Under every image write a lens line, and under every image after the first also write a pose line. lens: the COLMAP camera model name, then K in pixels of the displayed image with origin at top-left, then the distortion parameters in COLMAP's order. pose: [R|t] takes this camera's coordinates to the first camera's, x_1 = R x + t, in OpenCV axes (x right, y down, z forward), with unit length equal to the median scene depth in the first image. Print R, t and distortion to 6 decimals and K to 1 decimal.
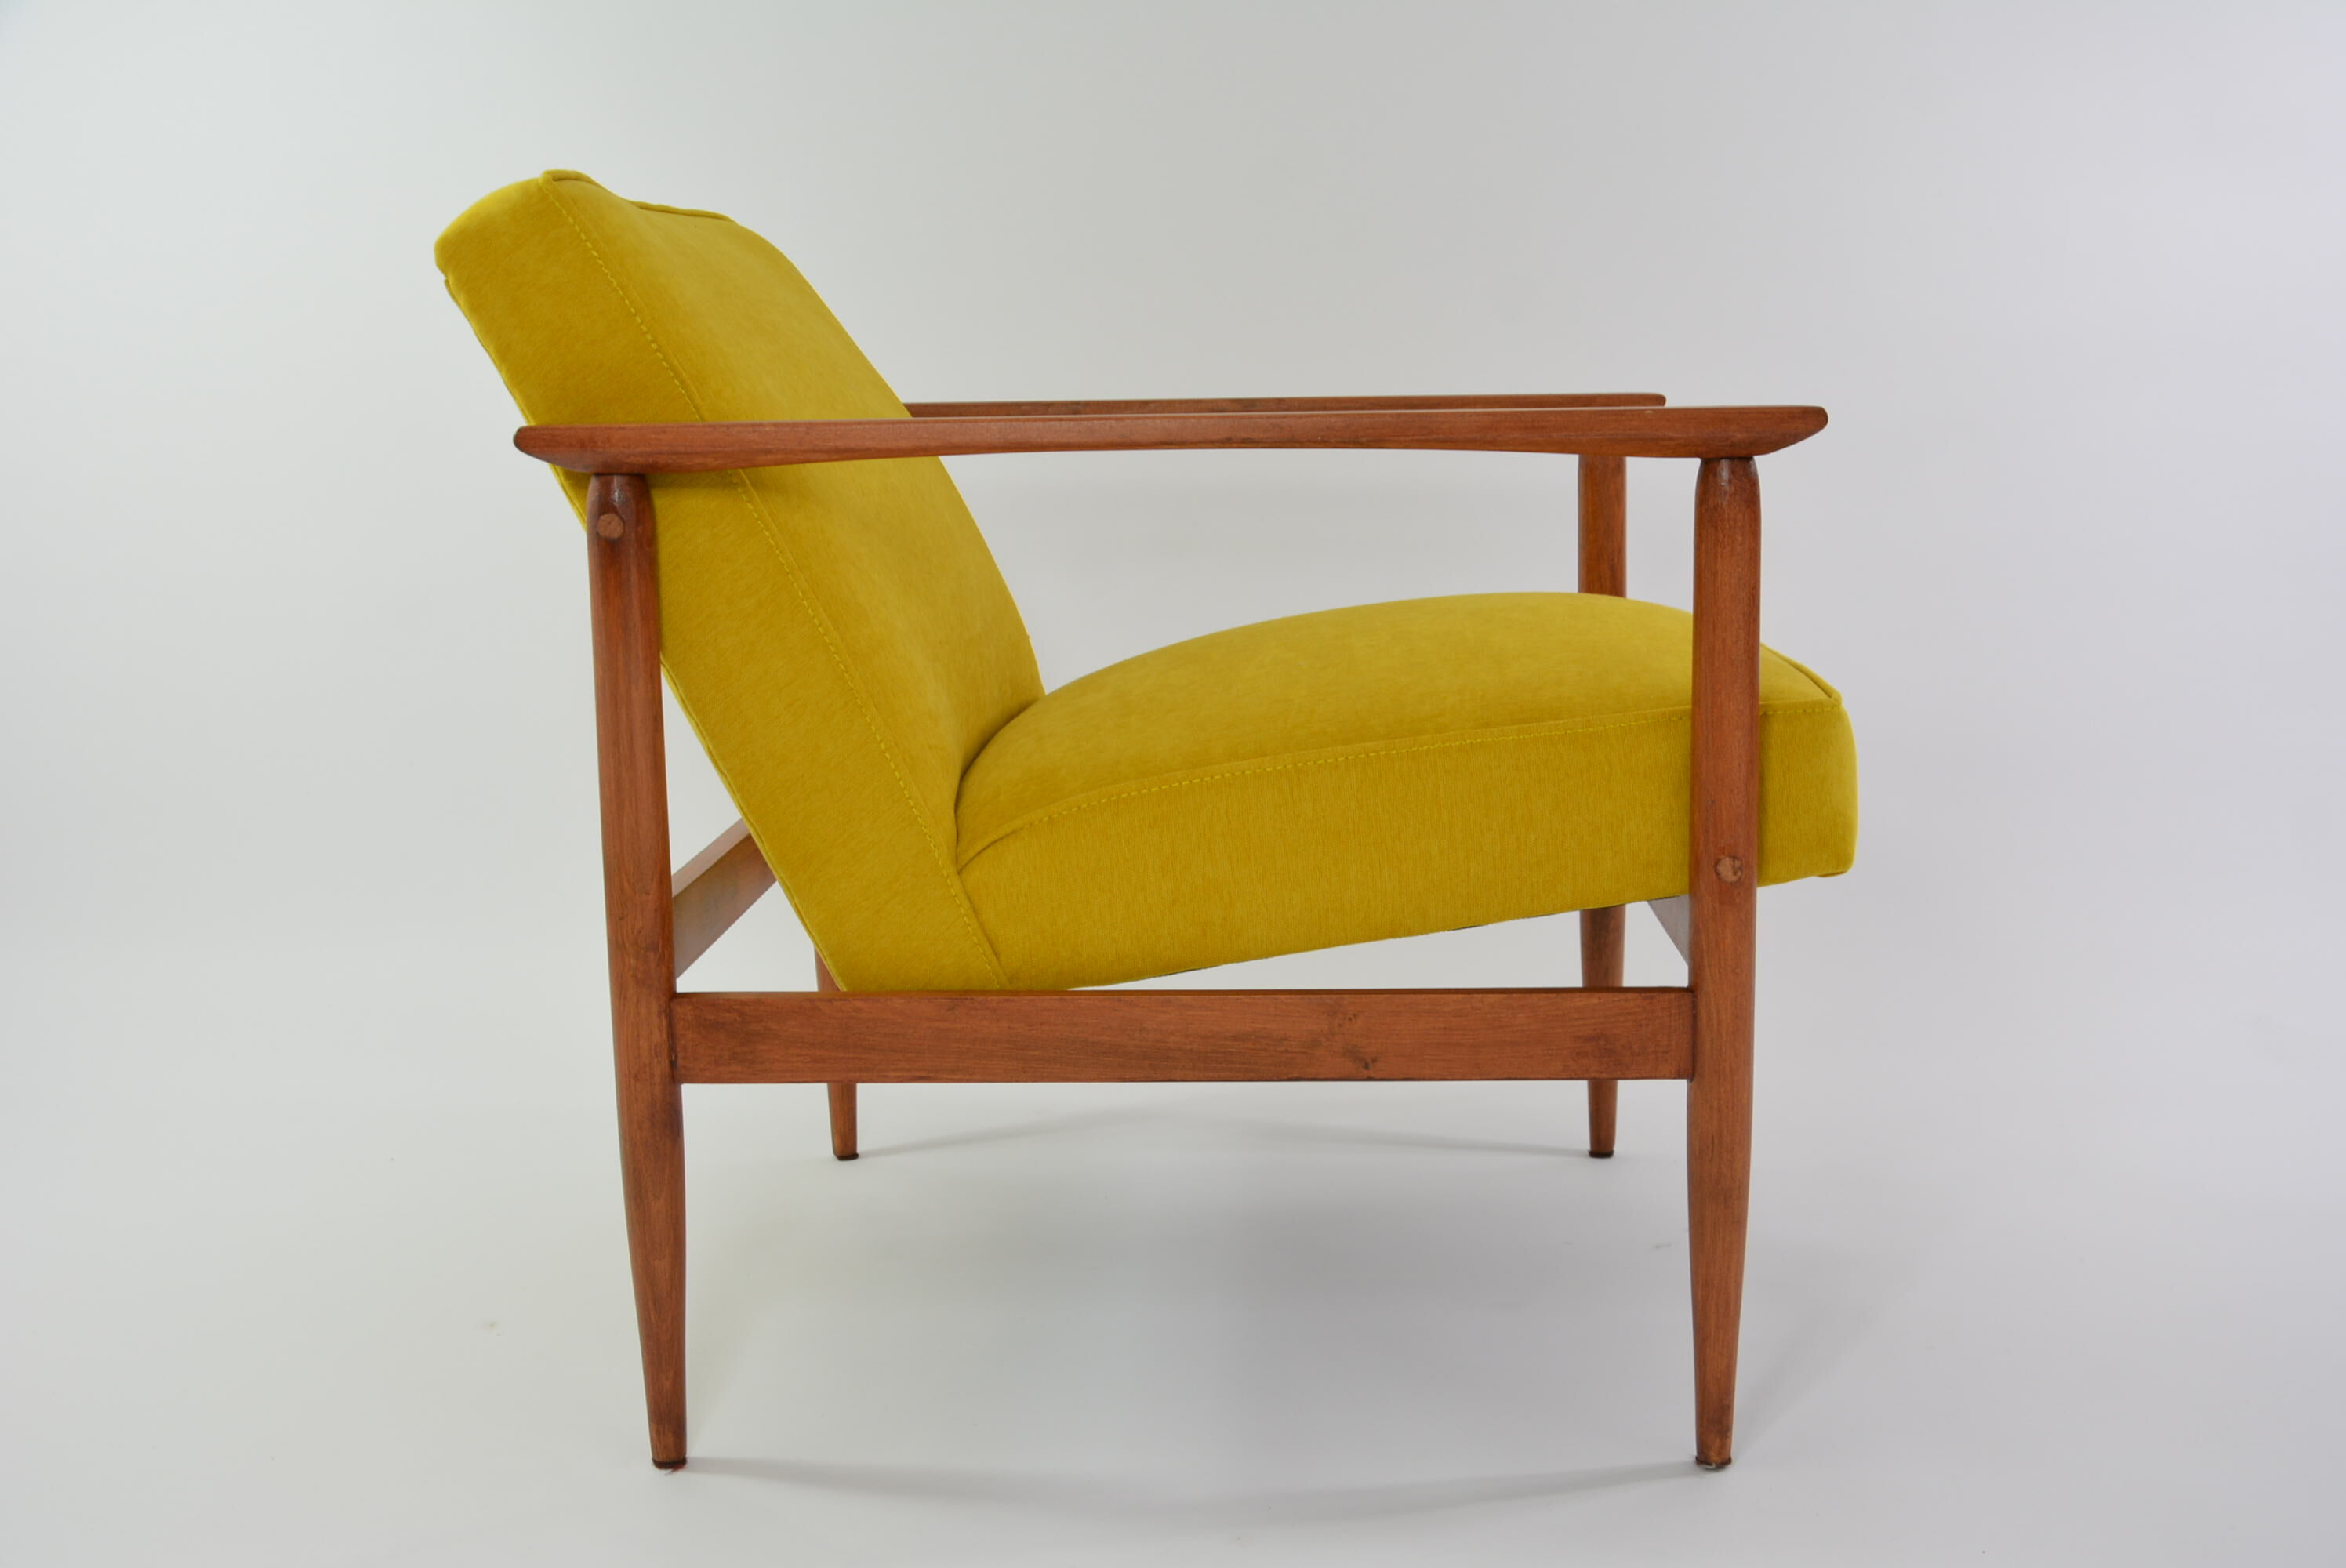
lens RADIAL K [[2655.7, 0, 1173.0], [0, 2655.7, 784.0], [0, 0, 1]] dist [-0.019132, -0.005170]
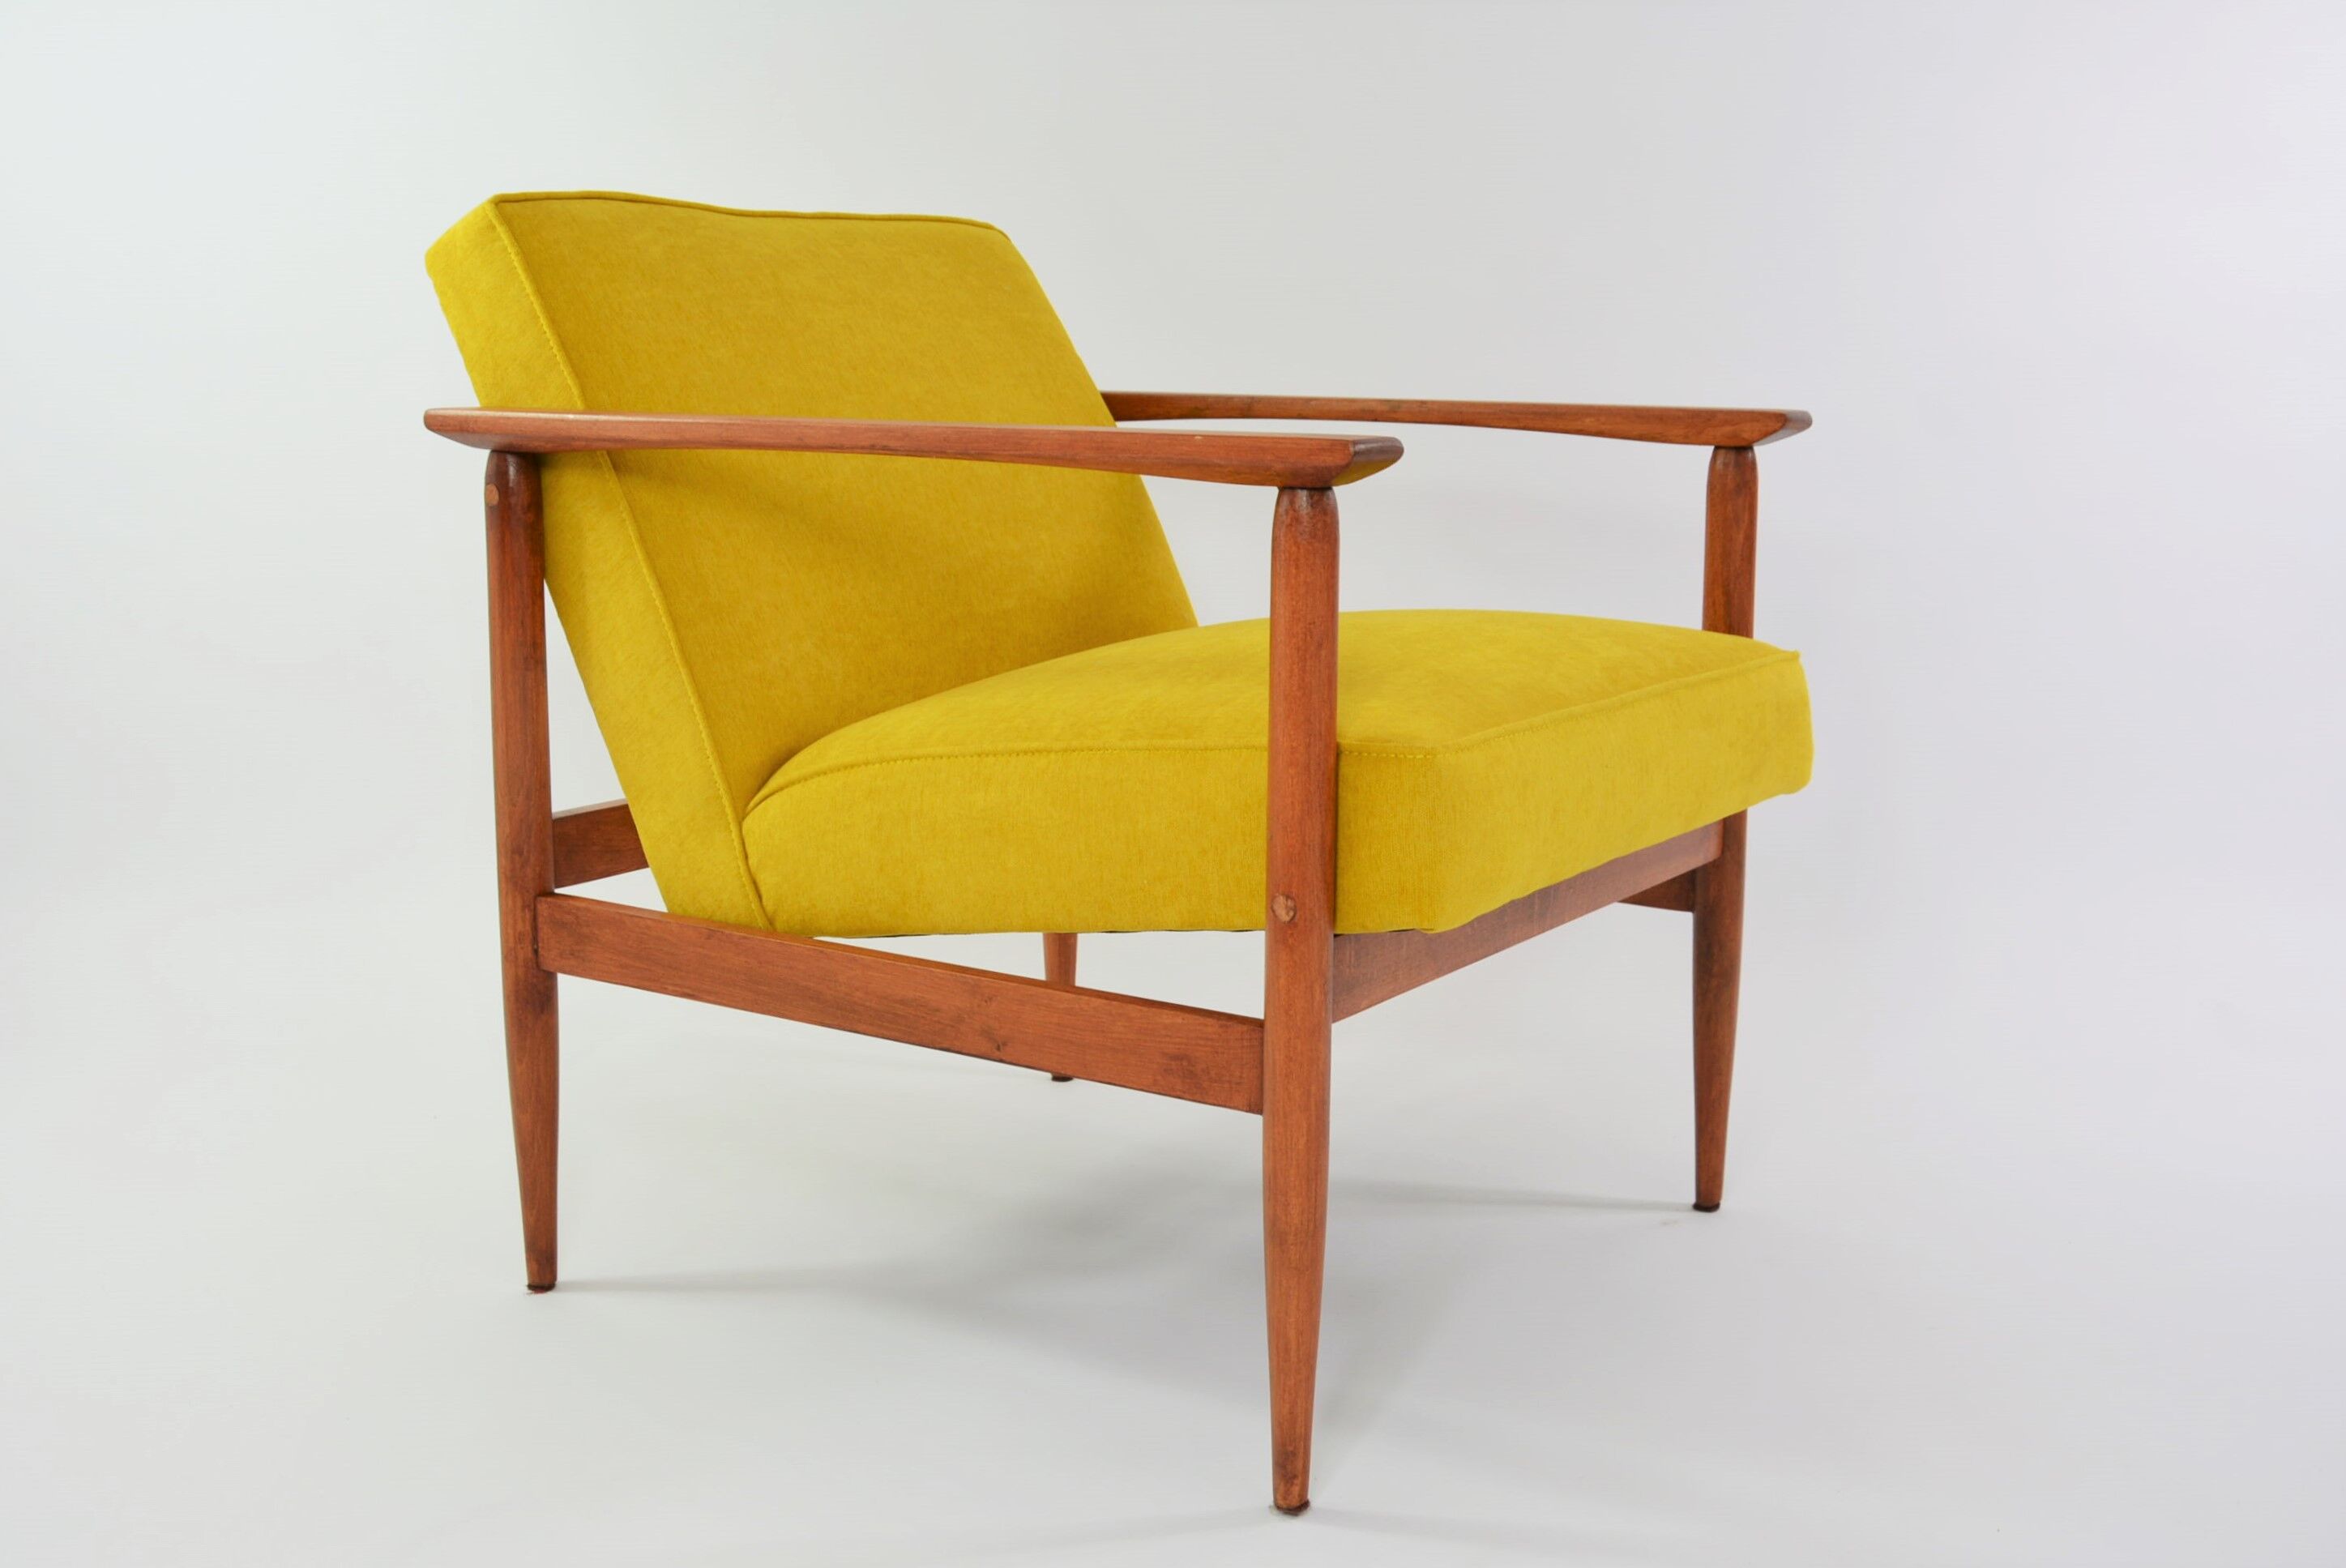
lens RADIAL K [[2416.2, 0, 1173.0], [0, 2416.2, 784.0], [0, 0, 1]] dist [0.011533, 0.003558]
pose [[0.861527, 0.111192, -0.495386, 0.595415], [-0.105525, 0.993632, 0.039506, -0.042934], [0.496624, 0.018241, 0.867774, 0.200924]]
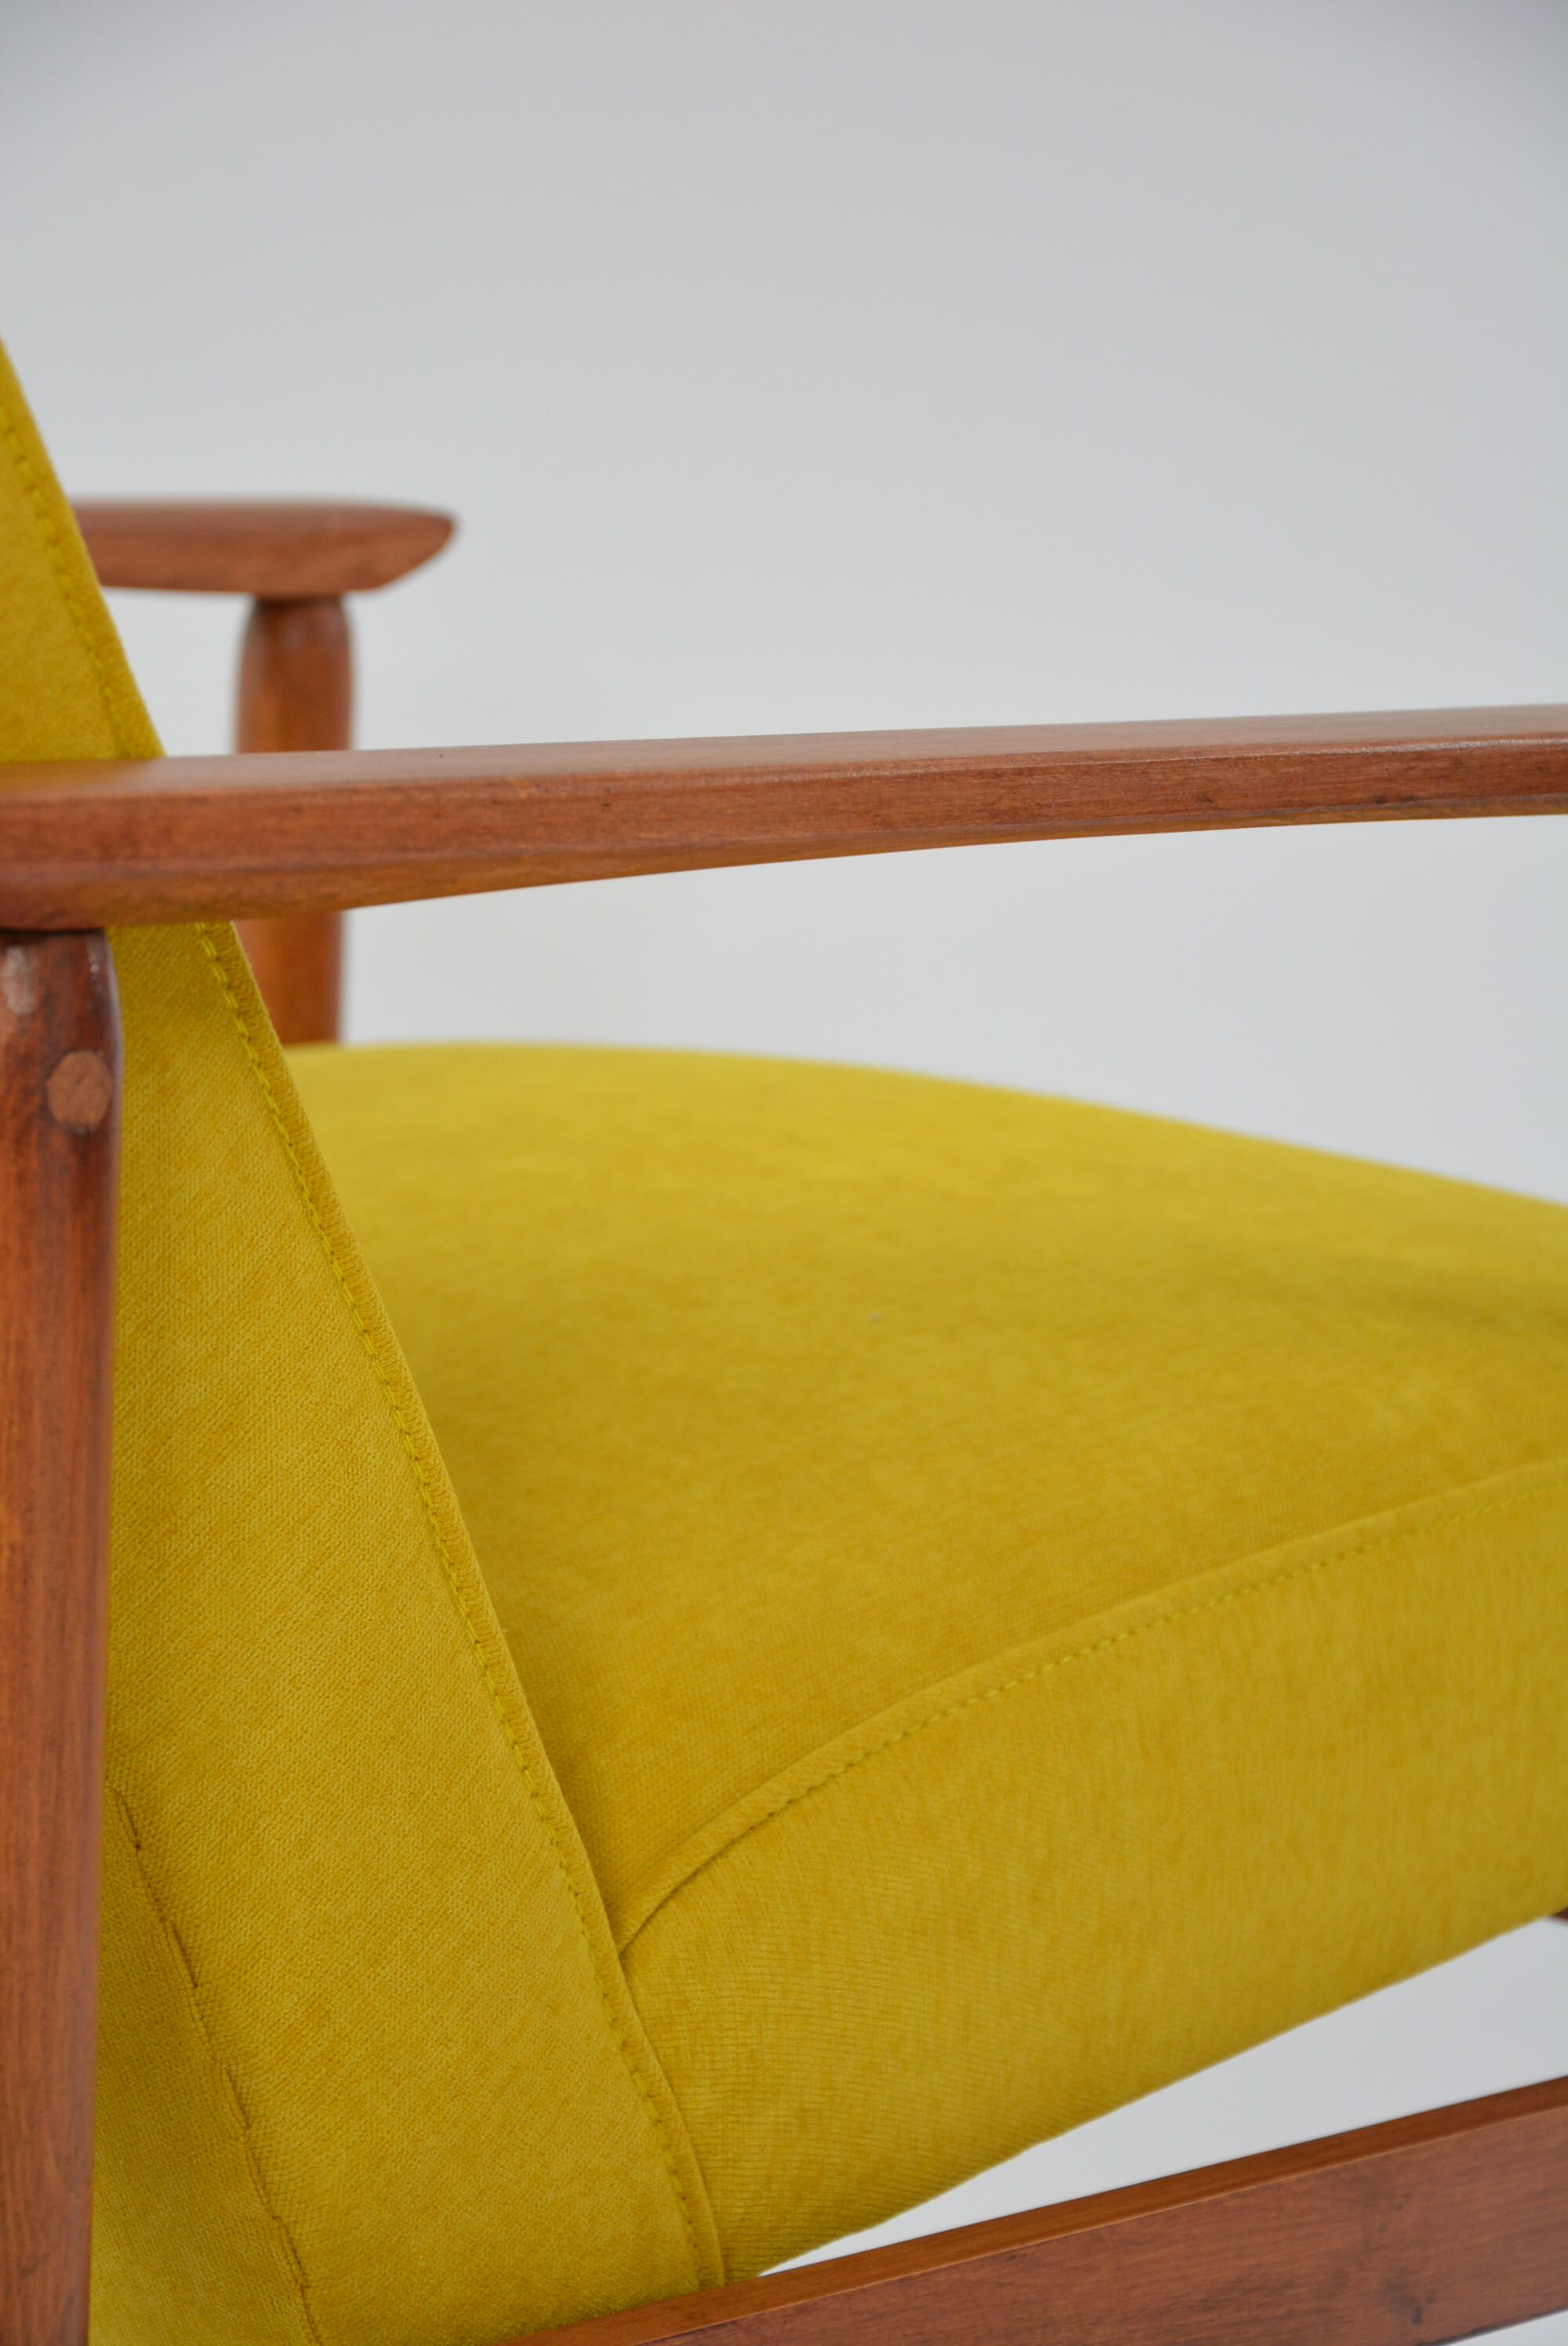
lens RADIAL K [[7509.0, 0, 784.0], [0, 7509.0, 1173.0], [0, 0, 1]] dist [-0.027077, 0.816362]
pose [[0.665356, -0.062772, 0.743883, -0.828294], [0.046704, 0.998007, 0.042441, -0.119815], [-0.745064, 0.006504, 0.666961, 0.309796]]
